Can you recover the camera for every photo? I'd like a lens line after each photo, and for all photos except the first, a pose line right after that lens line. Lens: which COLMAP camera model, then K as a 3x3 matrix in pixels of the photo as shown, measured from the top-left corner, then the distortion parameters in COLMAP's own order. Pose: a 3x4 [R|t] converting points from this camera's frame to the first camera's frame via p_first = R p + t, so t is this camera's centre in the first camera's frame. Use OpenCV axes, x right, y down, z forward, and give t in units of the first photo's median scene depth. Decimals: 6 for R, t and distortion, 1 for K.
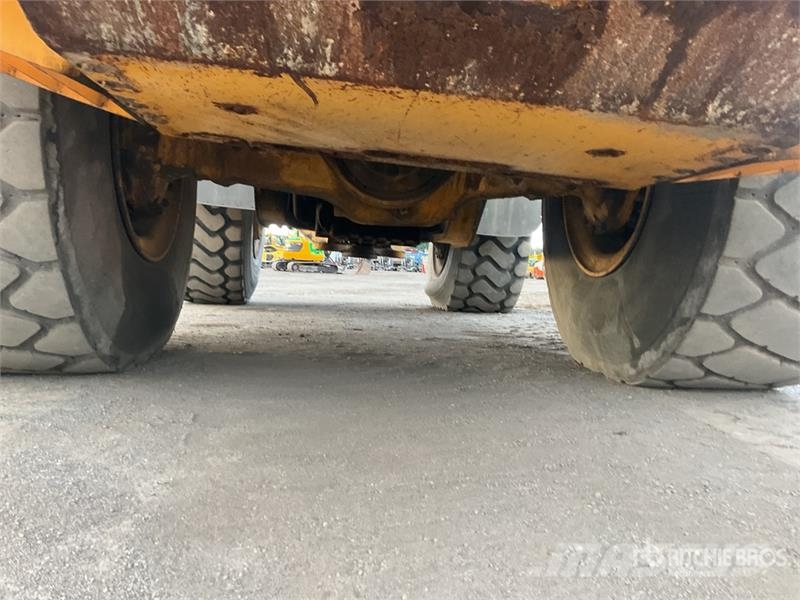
lens RADIAL K [[656.1, 0, 401.6], [0, 656.1, 300.3], [0, 0, 1]] dist [0.094578, -0.181035]
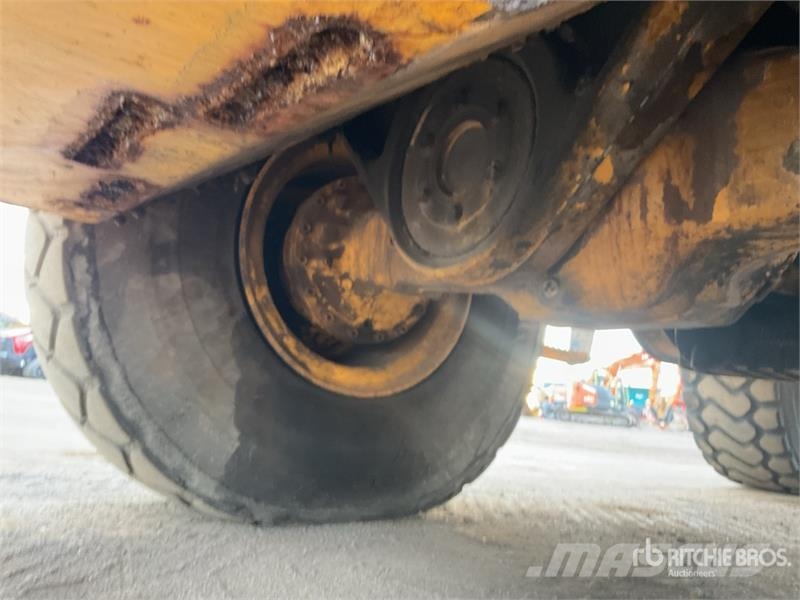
lens RADIAL K [[656.1, 0, 401.6], [0, 656.1, 300.3], [0, 0, 1]] dist [0.094578, -0.181035]
pose [[0.509408, -0.134126, -0.850008, 0.404732], [-0.099831, 0.971897, -0.213188, -0.006132], [0.854715, 0.193457, 0.481703, 0.687811]]
